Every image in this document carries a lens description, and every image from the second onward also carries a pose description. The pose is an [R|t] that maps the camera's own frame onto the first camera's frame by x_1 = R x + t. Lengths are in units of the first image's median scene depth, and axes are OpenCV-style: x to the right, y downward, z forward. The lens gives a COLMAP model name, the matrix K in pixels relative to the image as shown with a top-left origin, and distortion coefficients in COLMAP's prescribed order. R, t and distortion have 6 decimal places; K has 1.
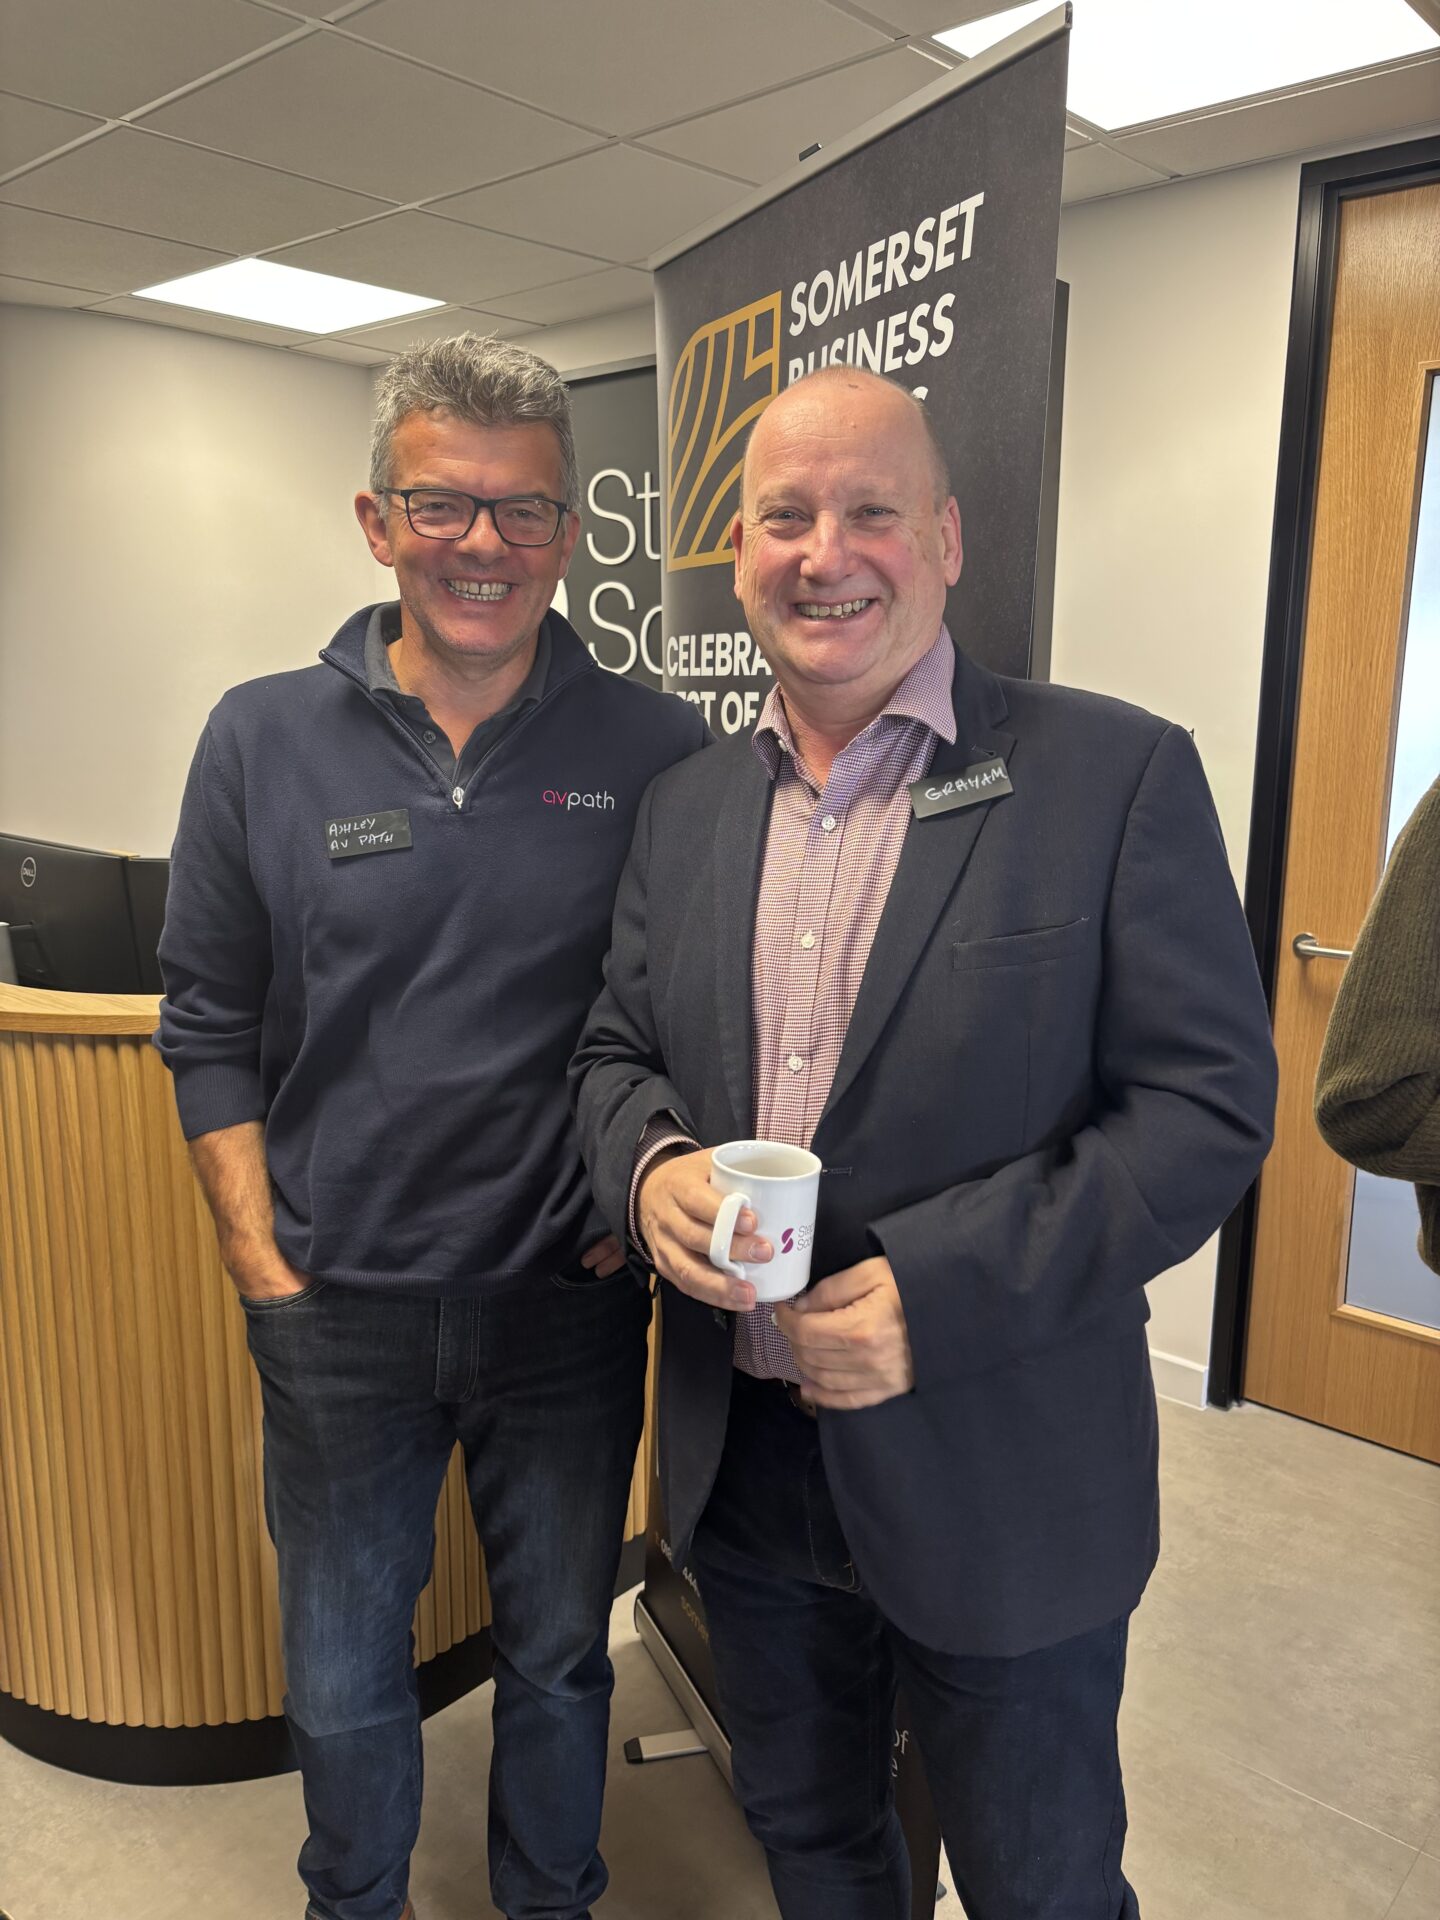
lens RADIAL K [[1461.5, 0, 719.0], [0, 1461.5, 958.3], [0, 0, 1]] dist [-0.001299, 0.002209]
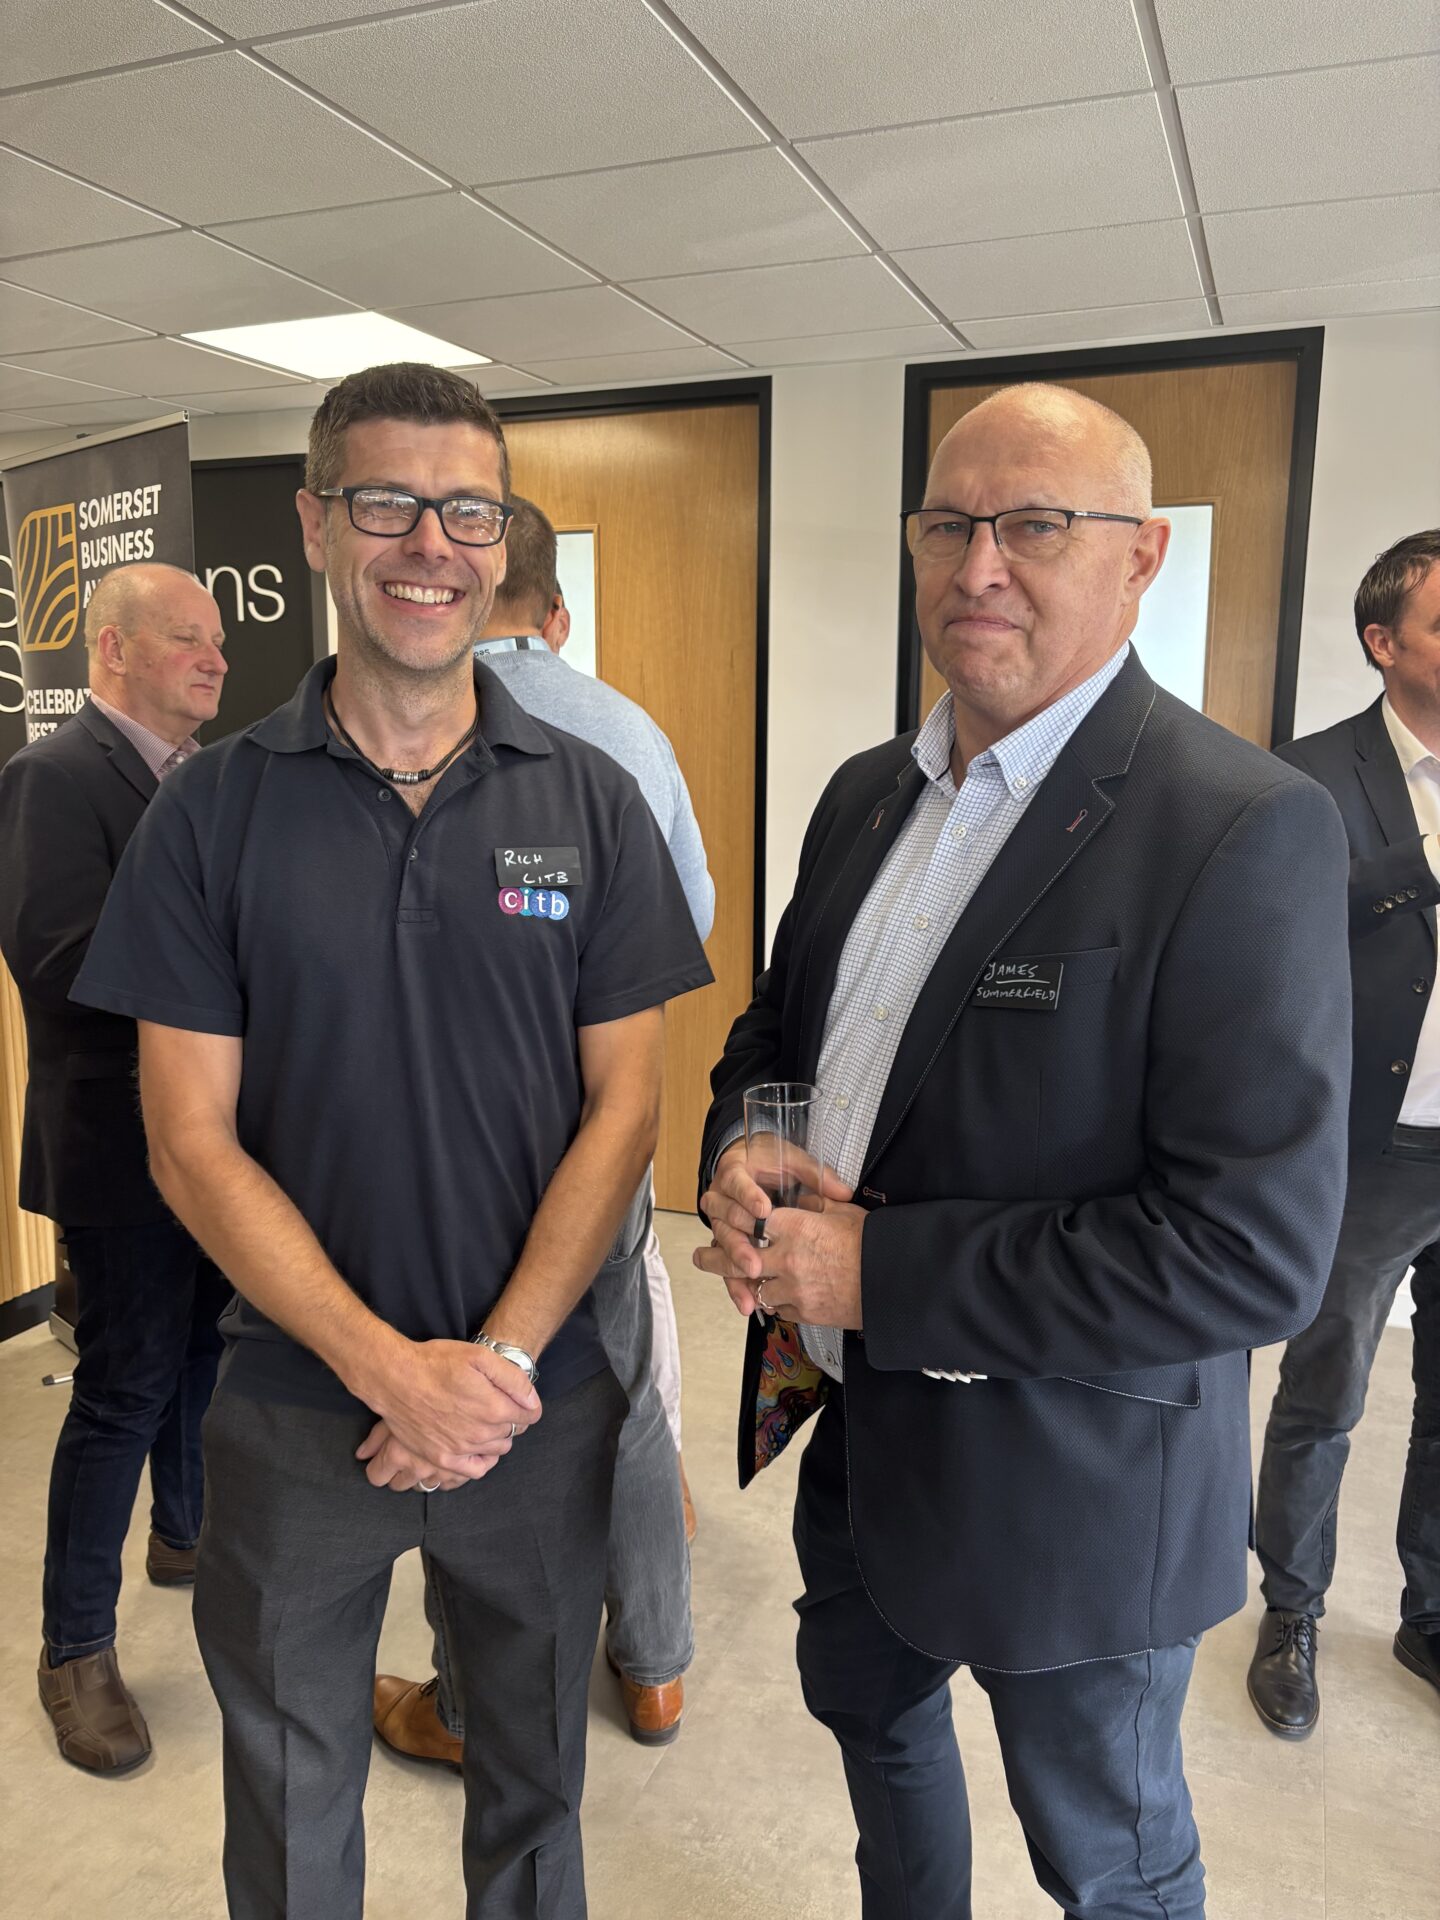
lens RADIAL K [[1461.5, 0, 719.1], [0, 1461.5, 964.4], [0, 0, 1]] dist [-0.001299, 0.002209]
pose [[0.936527, -0.071760, 0.343173, 0.134104], [0.075562, 0.997138, 0.002296, 0.180764], [-0.342355, 0.023780, 0.939270, -1.012592]]
